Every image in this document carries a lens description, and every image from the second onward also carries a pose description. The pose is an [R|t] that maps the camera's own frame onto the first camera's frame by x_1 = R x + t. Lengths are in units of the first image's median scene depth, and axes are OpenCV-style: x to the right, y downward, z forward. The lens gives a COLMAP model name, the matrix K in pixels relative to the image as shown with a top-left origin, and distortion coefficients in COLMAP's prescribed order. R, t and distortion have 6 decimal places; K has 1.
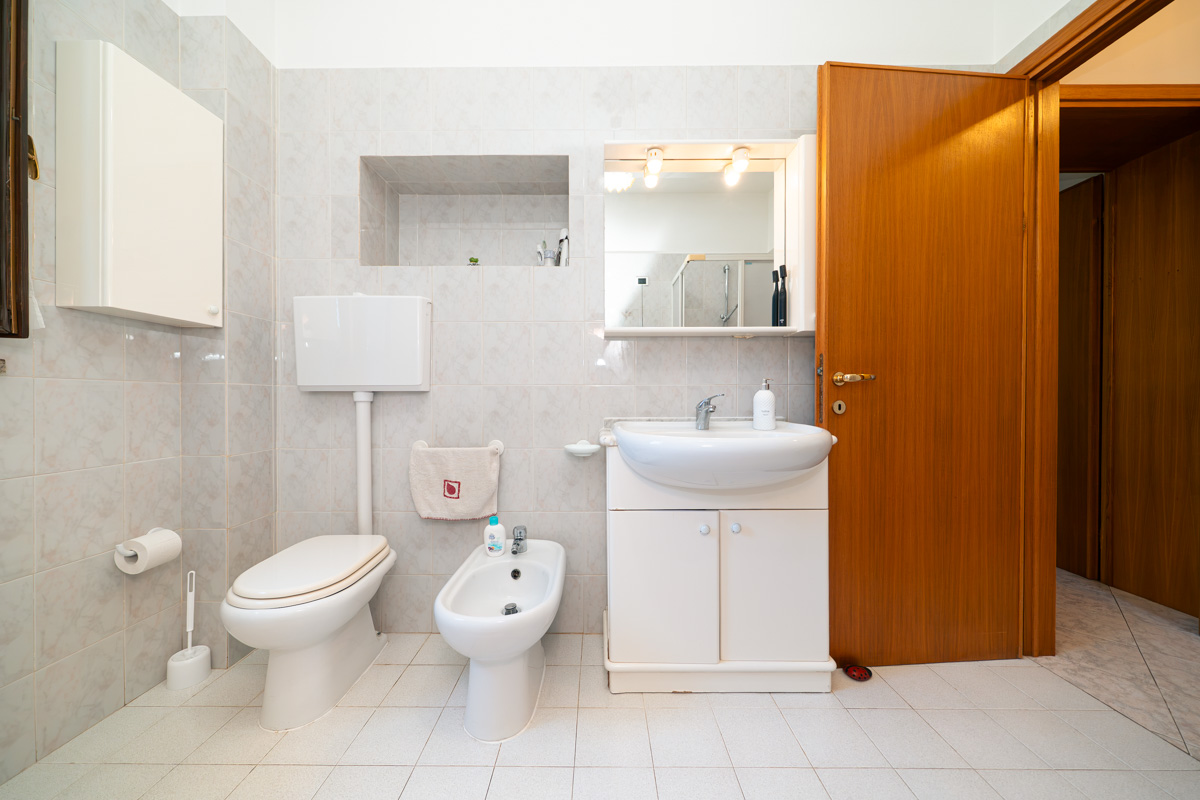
lens RADIAL K [[422.4, 0, 594.9], [0, 422.4, 400.8], [0, 0, 1]] dist [0.000246, 0.000080]
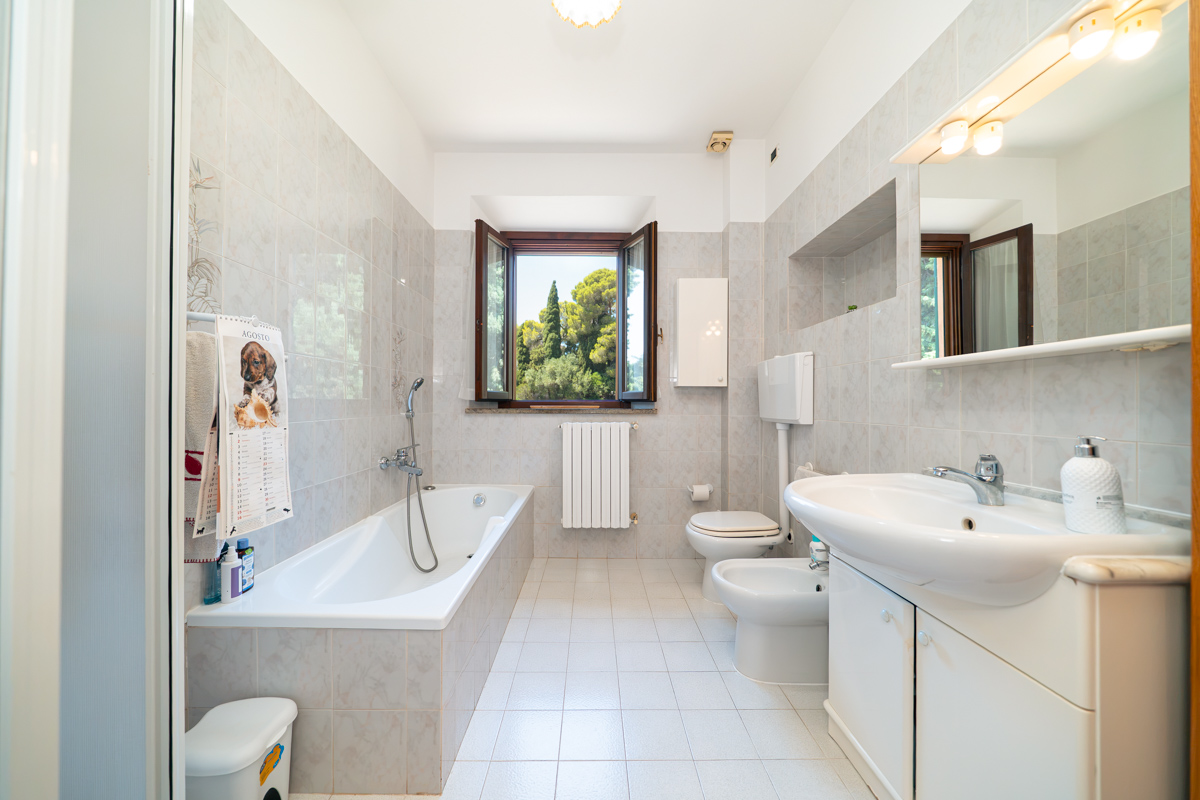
lens RADIAL K [[408.5, 0, 596.6], [0, 408.5, 400.8], [0, 0, 1]] dist [-0.008039, 0.000250]
pose [[0.014997, -0.006910, -0.999864, 0.886027], [-0.008201, 0.999942, -0.007034, -0.086089], [0.999854, 0.008306, 0.014939, 0.362510]]
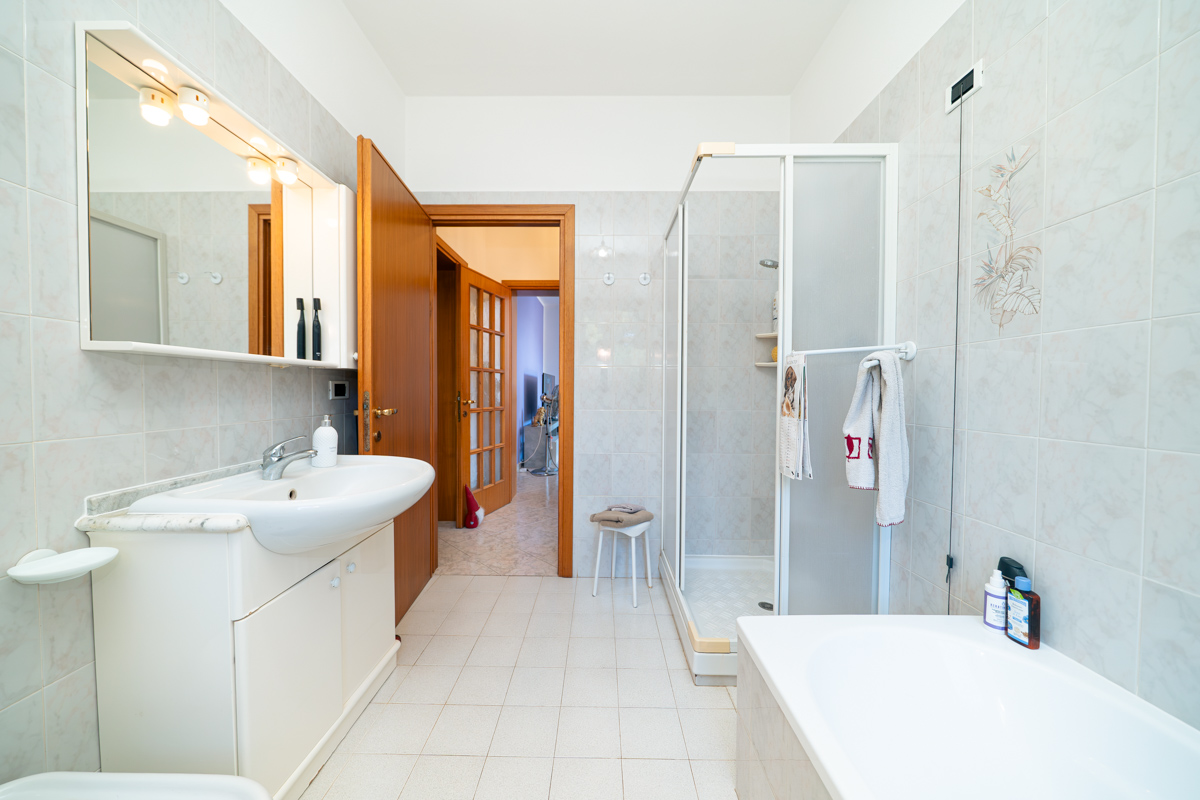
lens RADIAL K [[414.4, 0, 597.2], [0, 414.4, 401.1], [0, 0, 1]] dist [-0.007095, -0.000058]
pose [[0.004793, -0.026015, 0.999650, -0.555830], [-0.001117, 0.999661, 0.026021, -0.108878], [-0.999988, -0.001242, 0.004763, 0.350066]]
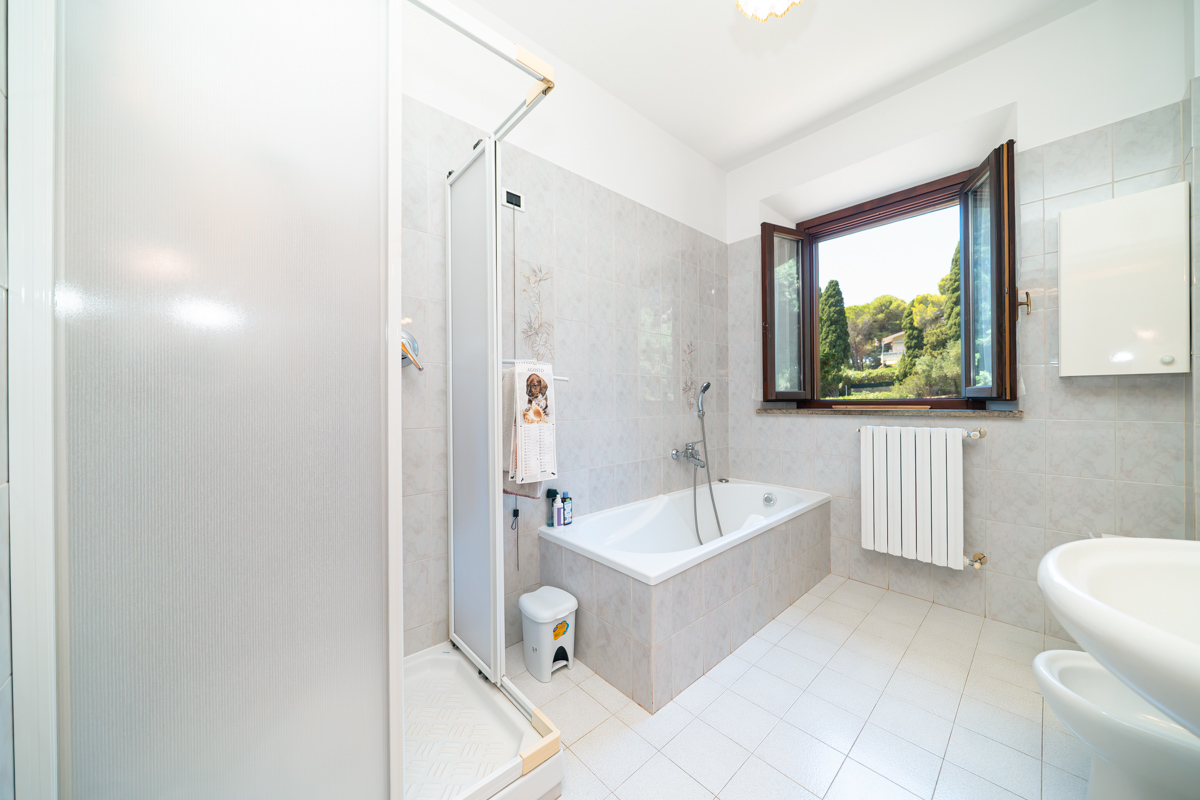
lens RADIAL K [[408.5, 0, 596.6], [0, 408.5, 400.8], [0, 0, 1]] dist [-0.008039, 0.000250]
pose [[-0.740844, 0.004072, -0.671665, 0.867217], [0.003901, 0.999991, 0.001760, -0.102627], [0.671666, -0.001316, -0.740853, 0.698670]]
